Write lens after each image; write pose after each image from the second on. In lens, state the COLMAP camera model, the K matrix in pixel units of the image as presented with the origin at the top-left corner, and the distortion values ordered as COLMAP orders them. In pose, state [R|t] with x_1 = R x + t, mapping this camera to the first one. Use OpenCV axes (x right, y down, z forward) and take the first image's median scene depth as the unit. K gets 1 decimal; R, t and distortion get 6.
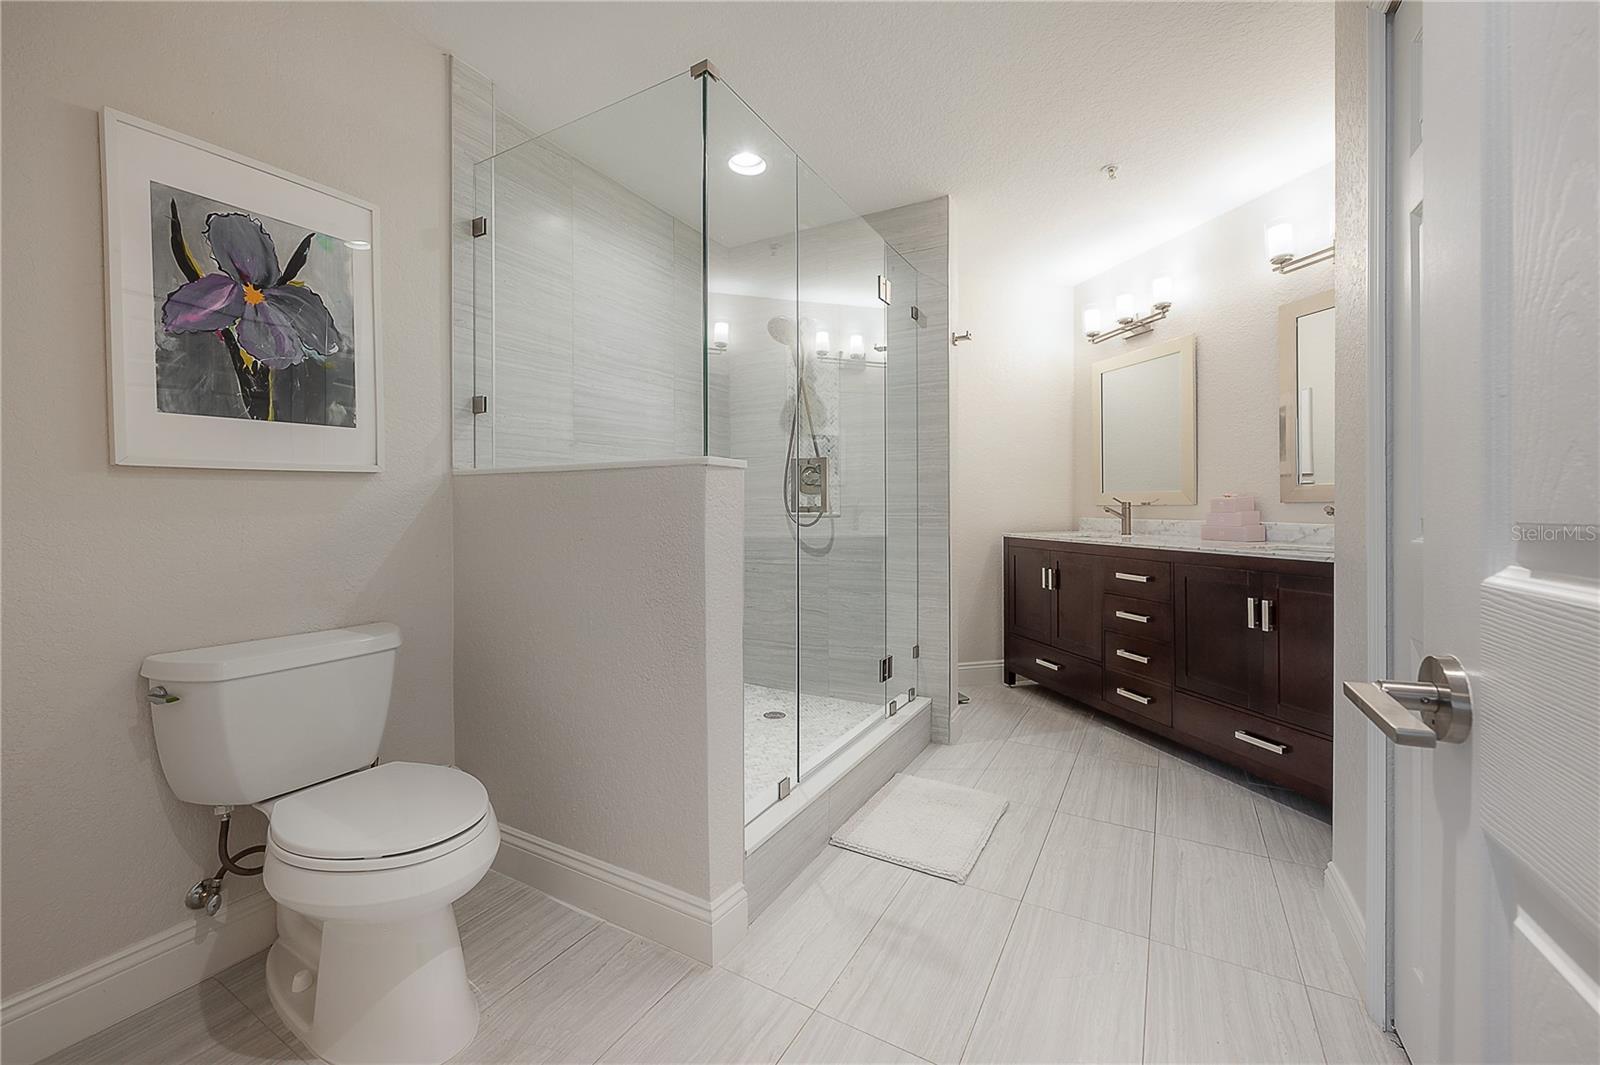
lens RADIAL K [[657.1, 0, 797.2], [0, 657.1, 495.2], [0, 0, 1]] dist [-0.115395, 0.000049]
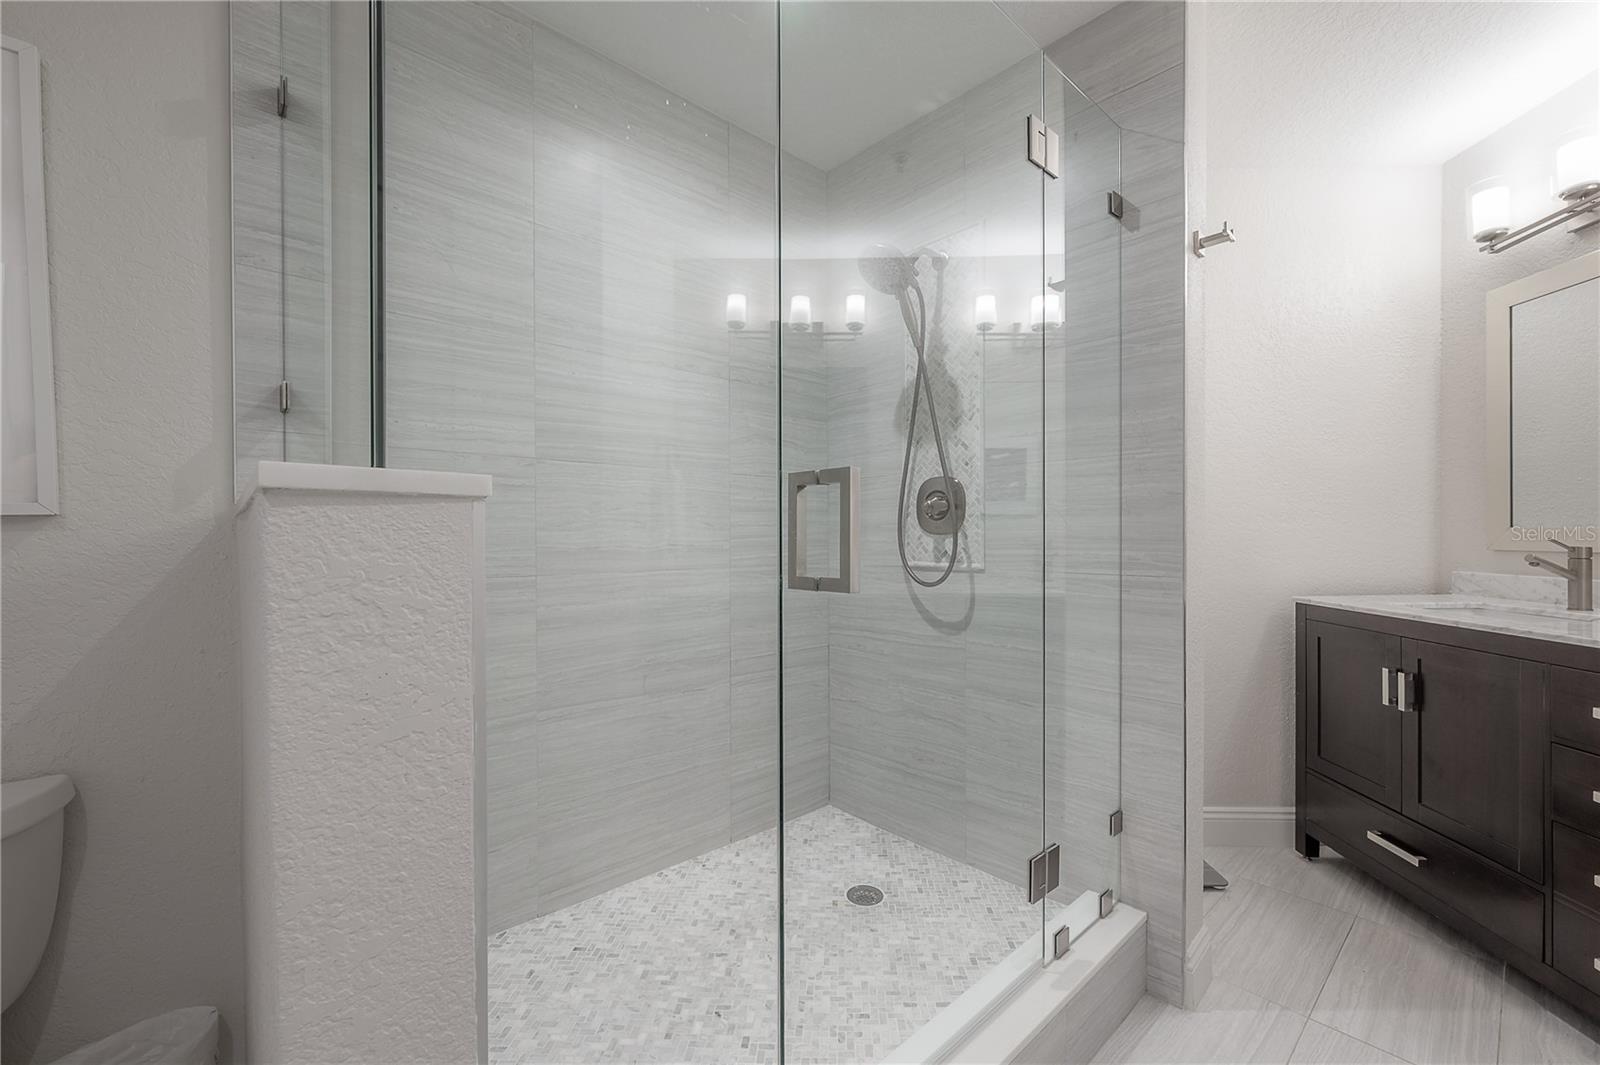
lens RADIAL K [[666.5, 0, 800.0], [0, 666.5, 532.5], [0, 0, 1]] dist [-0.027059, 0.000129]
pose [[0.949007, -0.001169, -0.315252, 0.099920], [0.005955, 0.999881, 0.014221, -0.013785], [0.315198, -0.015373, 0.948901, 0.371752]]
